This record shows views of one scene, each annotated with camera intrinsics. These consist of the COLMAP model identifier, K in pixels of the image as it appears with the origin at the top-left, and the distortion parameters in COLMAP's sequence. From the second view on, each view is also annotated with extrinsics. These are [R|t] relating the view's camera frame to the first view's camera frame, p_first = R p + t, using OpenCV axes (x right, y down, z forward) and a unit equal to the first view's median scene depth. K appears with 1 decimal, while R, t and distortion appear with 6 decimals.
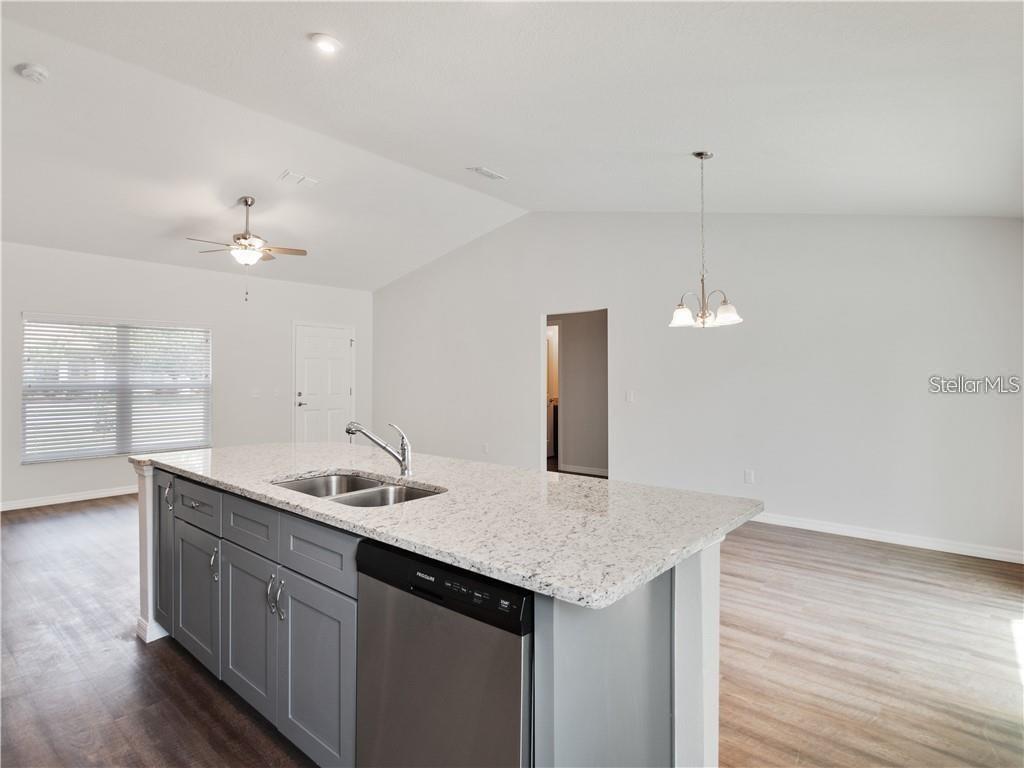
lens RADIAL K [[538.3, 0, 484.9], [0, 538.3, 375.5], [0, 0, 1]] dist [0.001734, 0.002667]
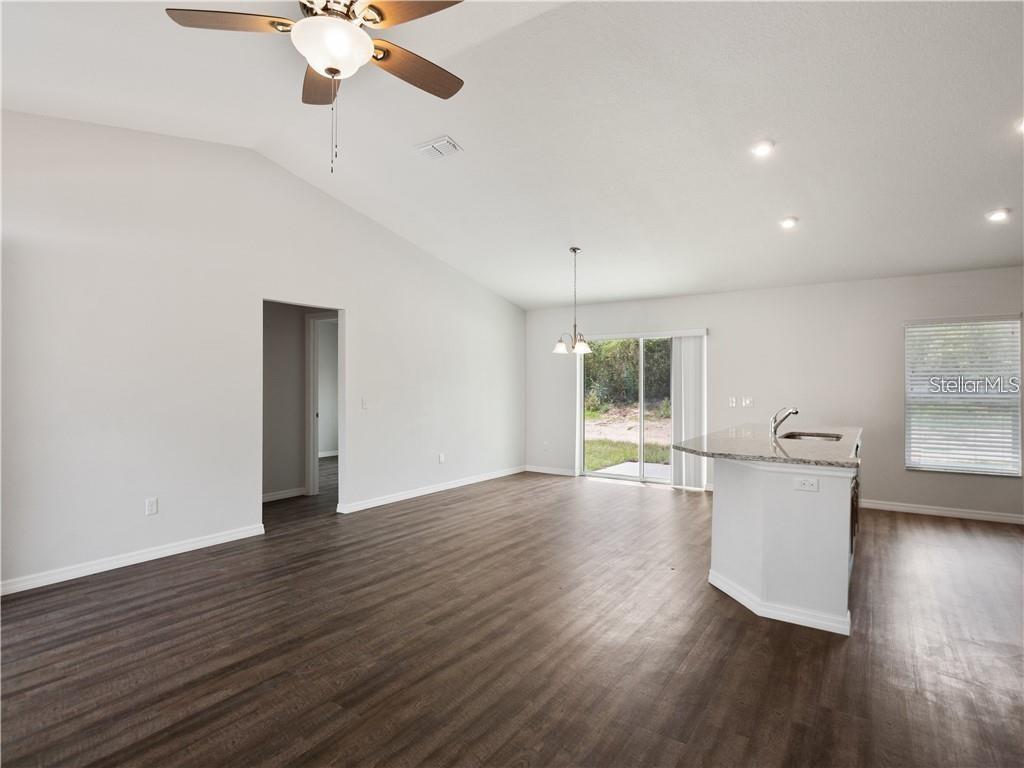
lens RADIAL K [[544.9, 0, 510.3], [0, 544.9, 382.3], [0, 0, 1]] dist [-0.000709, 0.000211]
pose [[-0.149215, 0.009720, 0.988757, -1.426326], [0.000072, 0.999952, -0.009819, 0.013456], [-0.988805, -0.001394, -0.149208, 1.690108]]
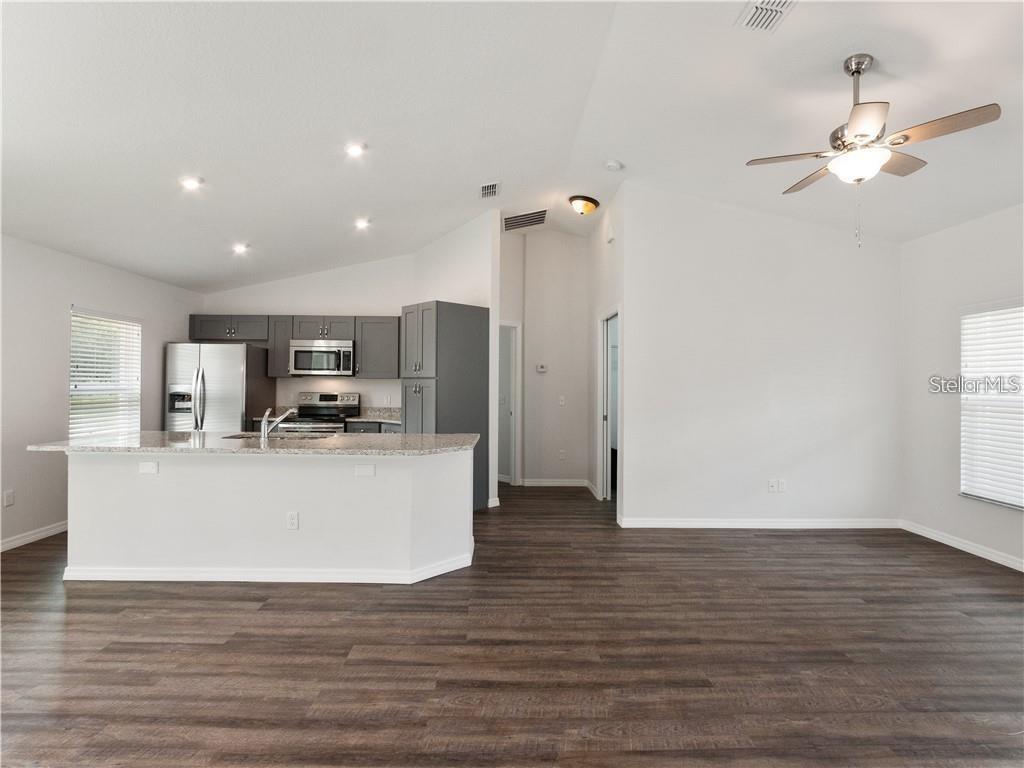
lens RADIAL K [[503.9, 0, 505.4], [0, 503.9, 379.5], [0, 0, 1]] dist [-0.031704, 0.008506]
pose [[-0.728883, -0.010168, -0.684563, 0.280270], [-0.005531, 0.999945, -0.008963, 0.004018], [0.684616, -0.002746, -0.728899, 2.009844]]
